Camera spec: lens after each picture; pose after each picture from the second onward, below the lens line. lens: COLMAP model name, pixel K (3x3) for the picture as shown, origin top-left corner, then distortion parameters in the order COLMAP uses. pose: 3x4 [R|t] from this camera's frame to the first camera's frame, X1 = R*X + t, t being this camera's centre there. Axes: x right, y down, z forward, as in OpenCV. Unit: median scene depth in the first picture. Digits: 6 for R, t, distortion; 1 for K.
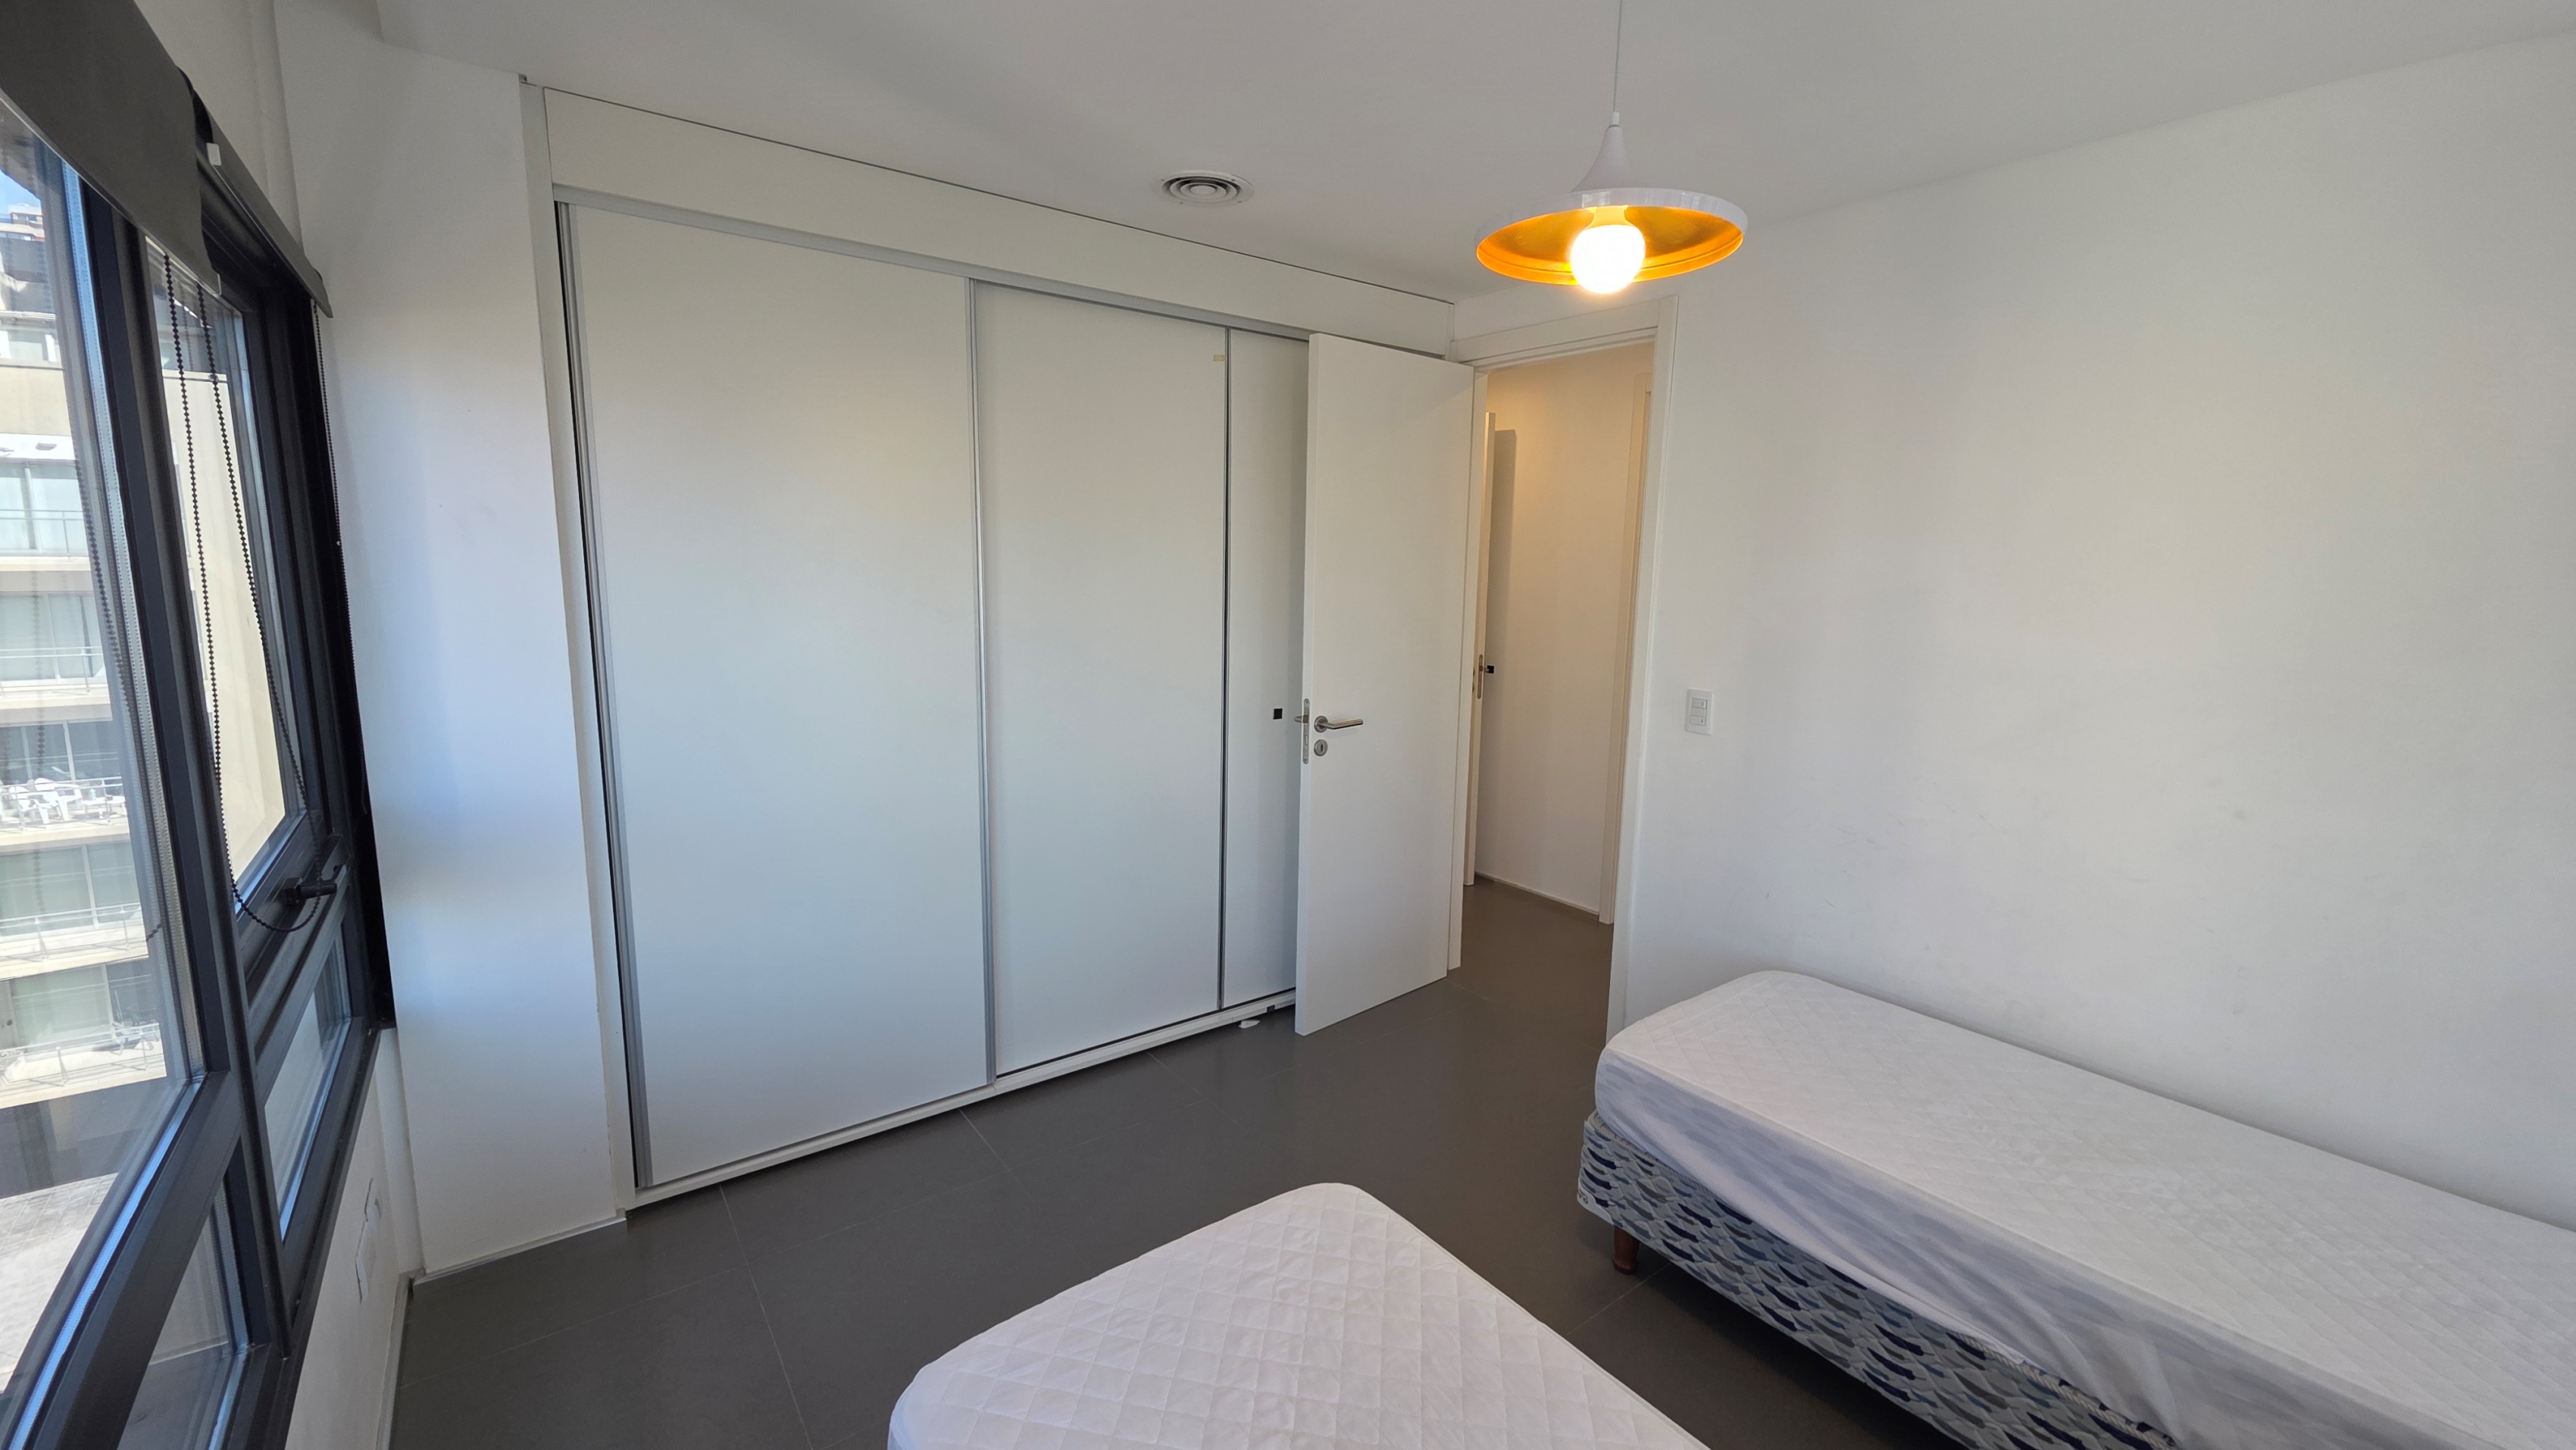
lens RADIAL K [[1021.0, 0, 1290.0], [0, 1021.0, 711.4], [0, 0, 1]] dist [0.014747, -0.009395]
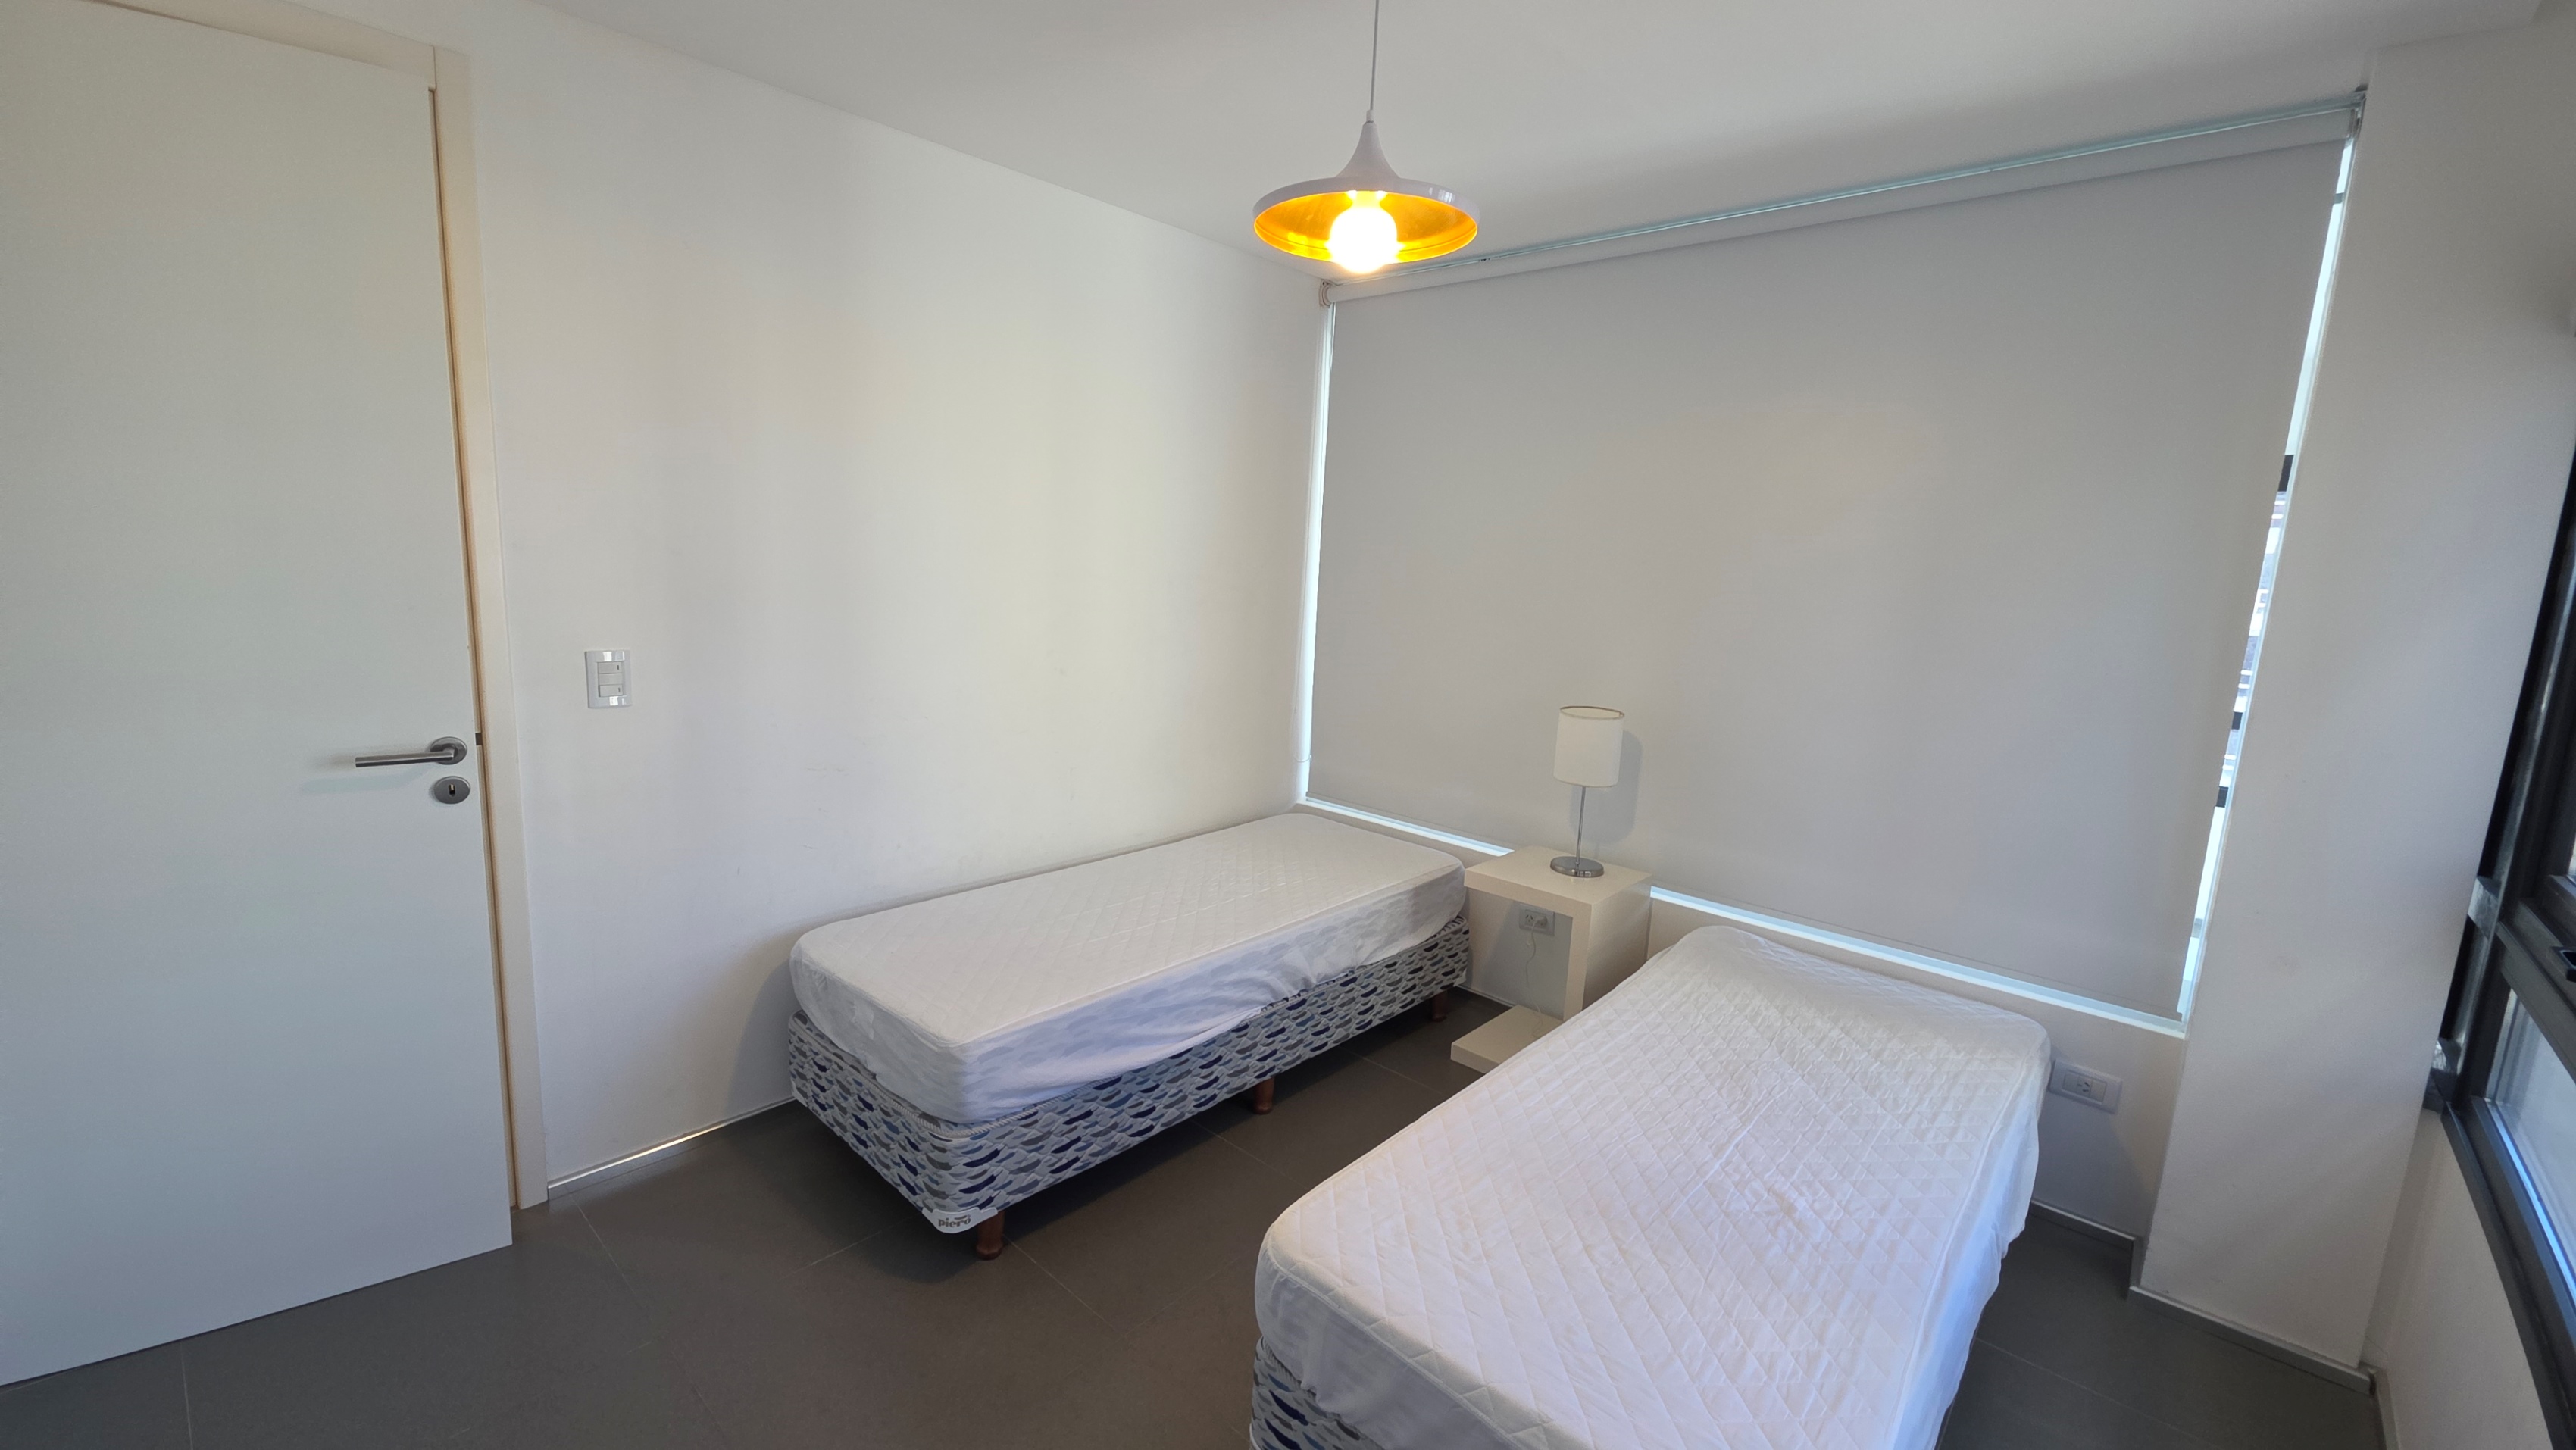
lens RADIAL K [[1021.0, 0, 1290.0], [0, 1021.0, 711.4], [0, 0, 1]] dist [0.014747, -0.009395]
pose [[-0.179814, -0.183759, 0.966385, -0.635414], [0.101765, 0.973651, 0.204077, -0.121374], [-0.978423, 0.135040, -0.156376, 0.959703]]
